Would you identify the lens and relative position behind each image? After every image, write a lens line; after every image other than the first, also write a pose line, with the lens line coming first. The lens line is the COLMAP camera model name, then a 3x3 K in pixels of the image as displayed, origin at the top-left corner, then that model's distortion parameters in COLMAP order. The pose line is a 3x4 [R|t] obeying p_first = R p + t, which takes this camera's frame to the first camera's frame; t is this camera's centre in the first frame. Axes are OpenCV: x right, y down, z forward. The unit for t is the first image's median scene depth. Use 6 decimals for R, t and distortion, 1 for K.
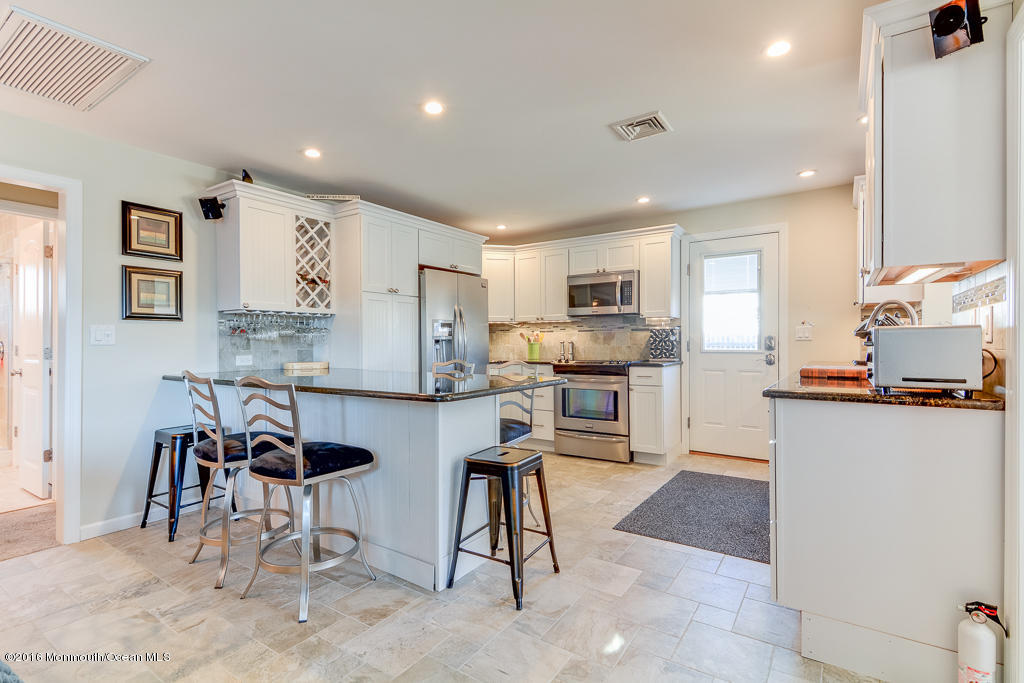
lens RADIAL K [[490.4, 0, 509.4], [0, 490.4, 341.1], [0, 0, 1]] dist [0.012787, -0.002227]
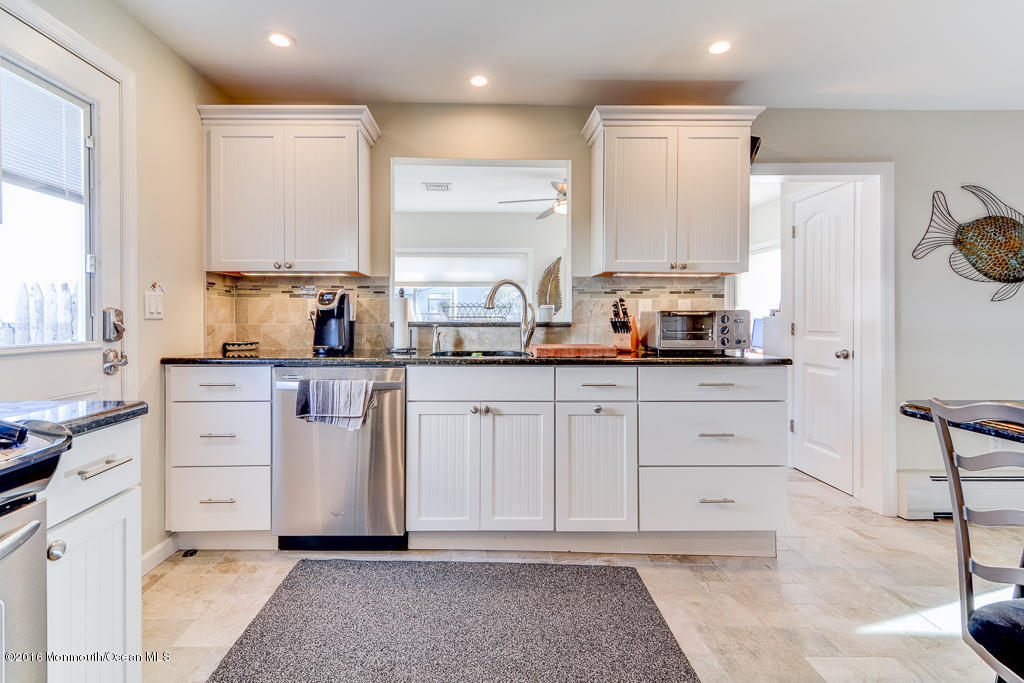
lens RADIAL K [[490.4, 0, 501.5], [0, 490.4, 324.9], [0, 0, 1]] dist [0.012787, -0.002227]
pose [[-0.559714, -0.004473, 0.828673, -0.035313], [0.003148, 0.999967, 0.007524, 0.001969], [-0.828680, 0.006820, -0.559682, 0.931666]]
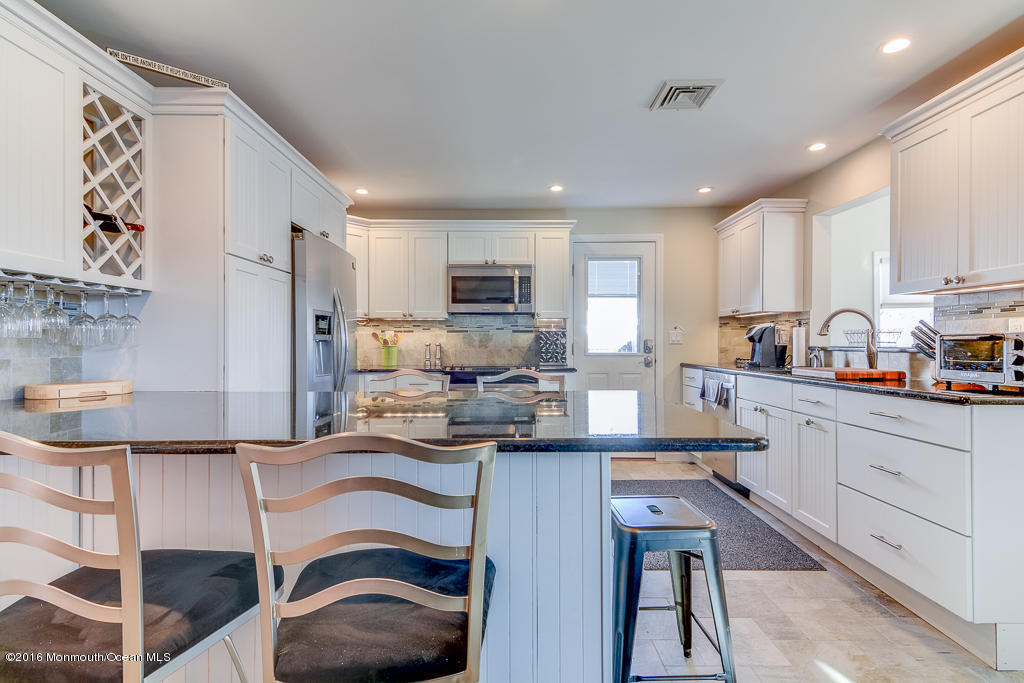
lens RADIAL K [[490.4, 0, 512.9], [0, 490.4, 340.4], [0, 0, 1]] dist [0.012787, -0.002227]
pose [[0.823131, 0.008830, 0.567783, -0.296309], [-0.003986, 0.999944, -0.009772, 0.002802], [-0.567838, 0.005781, 0.823120, 0.291858]]
